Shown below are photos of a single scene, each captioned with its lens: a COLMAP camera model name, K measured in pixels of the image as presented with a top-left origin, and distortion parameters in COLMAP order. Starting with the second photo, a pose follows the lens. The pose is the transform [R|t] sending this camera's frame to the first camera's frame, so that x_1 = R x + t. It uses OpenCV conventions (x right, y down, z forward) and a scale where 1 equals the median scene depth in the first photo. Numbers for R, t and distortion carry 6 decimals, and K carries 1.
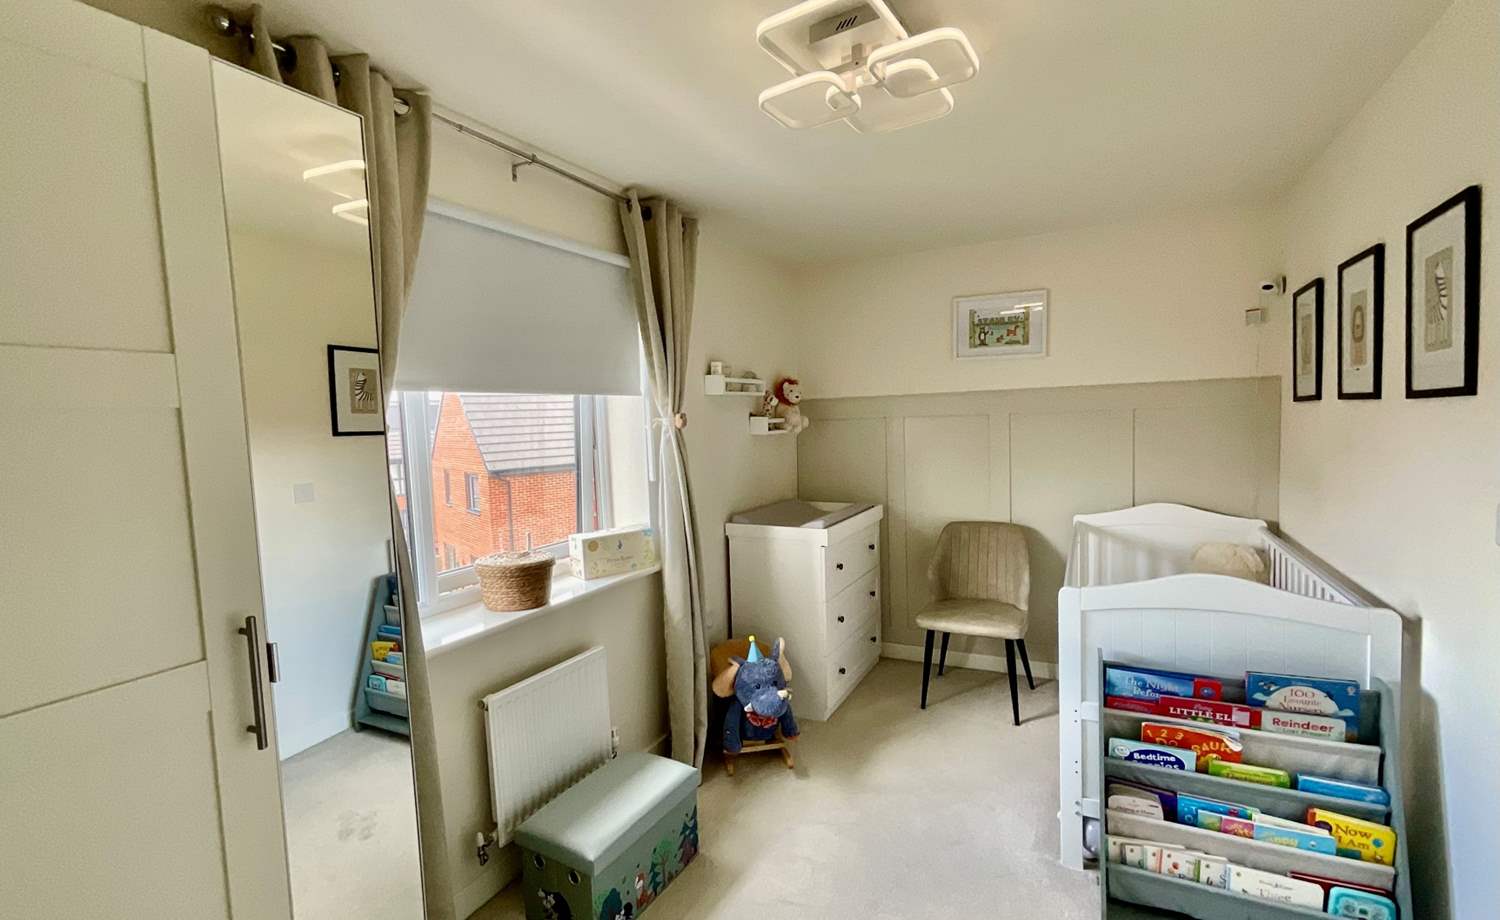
lens RADIAL K [[640.3, 0, 739.4], [0, 640.3, 462.7], [0, 0, 1]] dist [-0.001600, 0.005882]
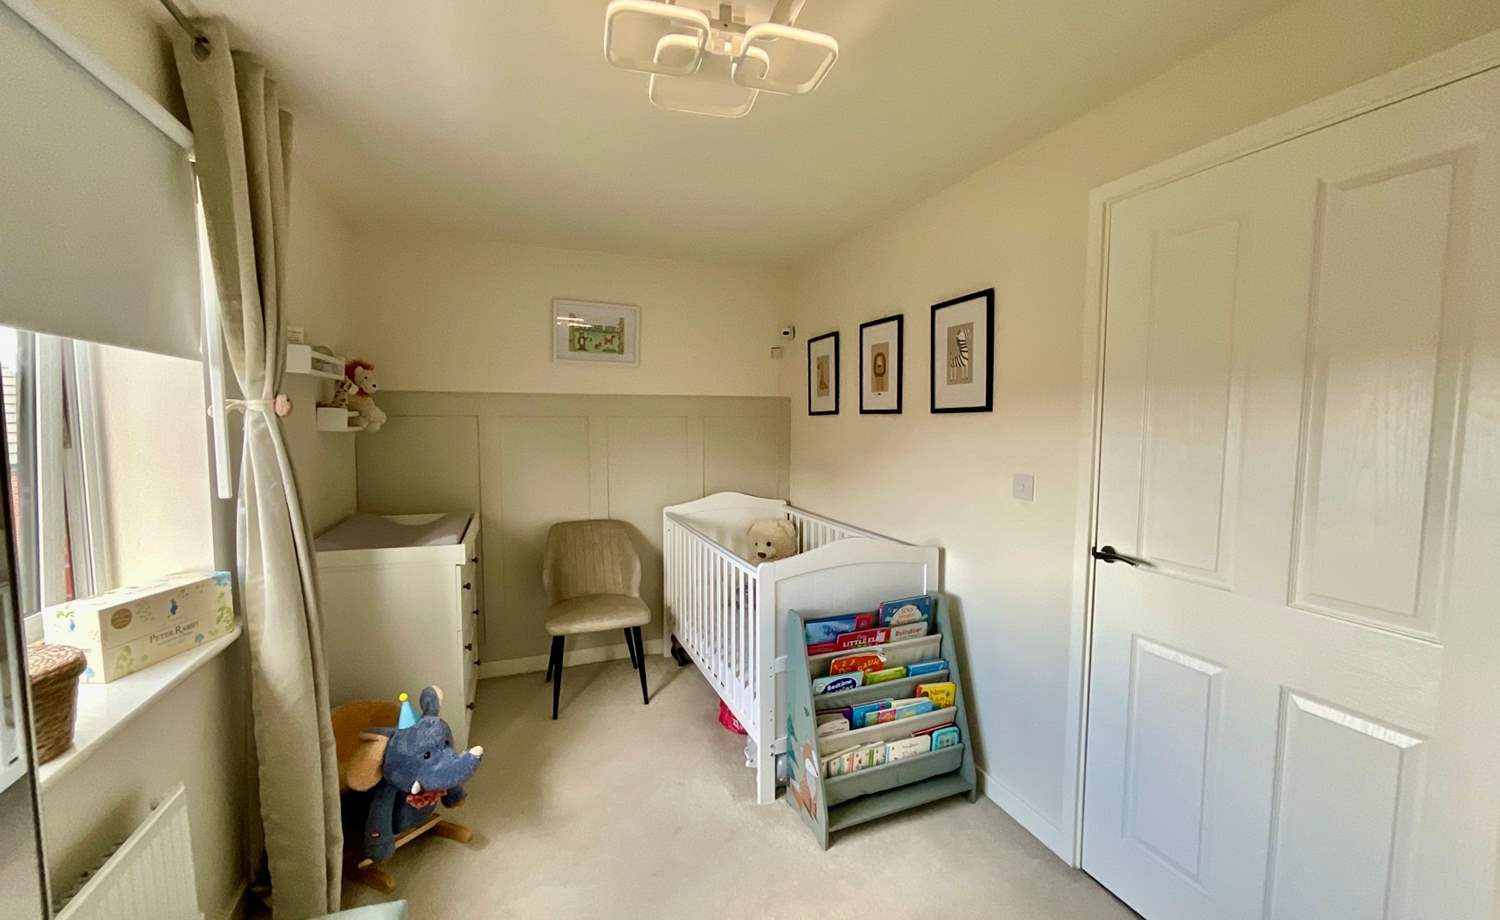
lens RADIAL K [[603.3, 0, 749.3], [0, 603.3, 462.8], [0, 0, 1]] dist [0.000106, 0.000033]
pose [[0.663207, -0.017592, 0.748229, -0.294564], [0.024900, 0.999689, 0.001434, 0.007601], [-0.748021, 0.017680, 0.663439, 0.260752]]
